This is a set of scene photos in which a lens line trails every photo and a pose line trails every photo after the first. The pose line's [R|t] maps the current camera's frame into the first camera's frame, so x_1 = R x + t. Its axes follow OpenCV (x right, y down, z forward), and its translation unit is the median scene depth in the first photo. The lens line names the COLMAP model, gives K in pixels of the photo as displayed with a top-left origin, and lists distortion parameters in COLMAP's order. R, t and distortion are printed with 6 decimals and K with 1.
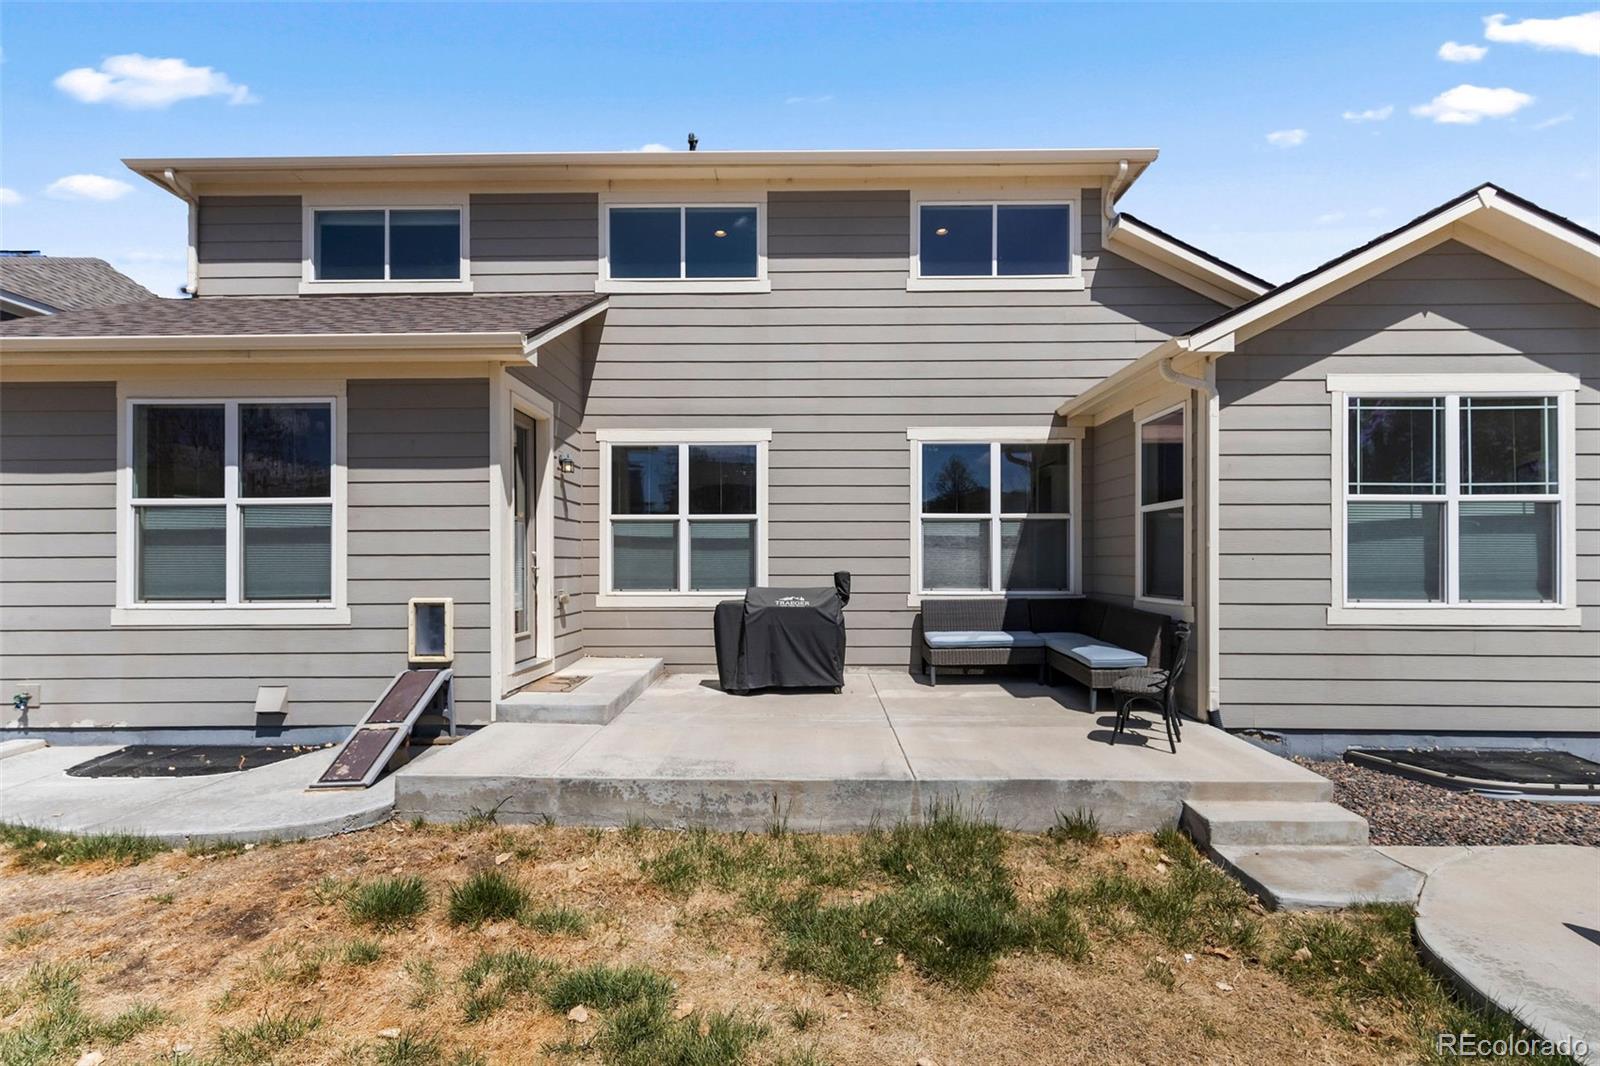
lens RADIAL K [[742.0, 0, 801.6], [0, 742.0, 556.0], [0, 0, 1]] dist [0.010992, 0.000029]
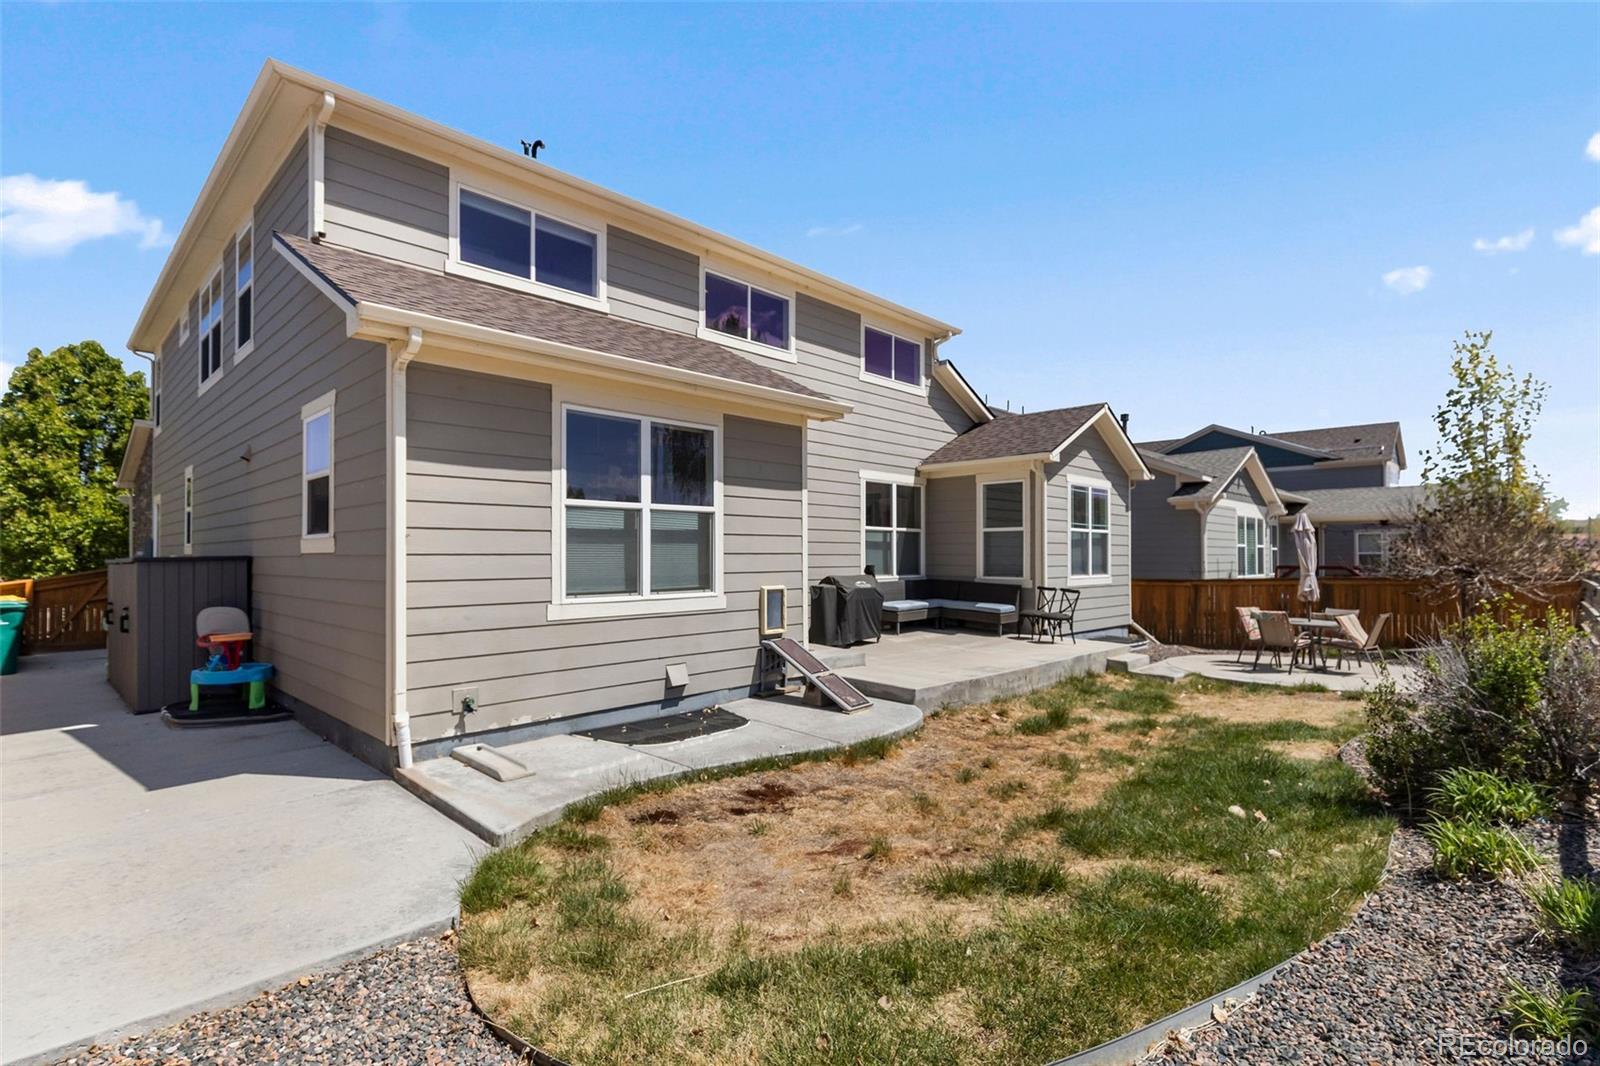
lens RADIAL K [[755.7, 0, 797.1], [0, 755.7, 552.3], [0, 0, 1]] dist [0.000988, -0.000276]
pose [[0.687376, 0.004288, 0.726289, -1.075008], [-0.006611, 0.999978, 0.000353, -0.003241], [-0.726272, -0.005045, 0.687389, 0.028156]]
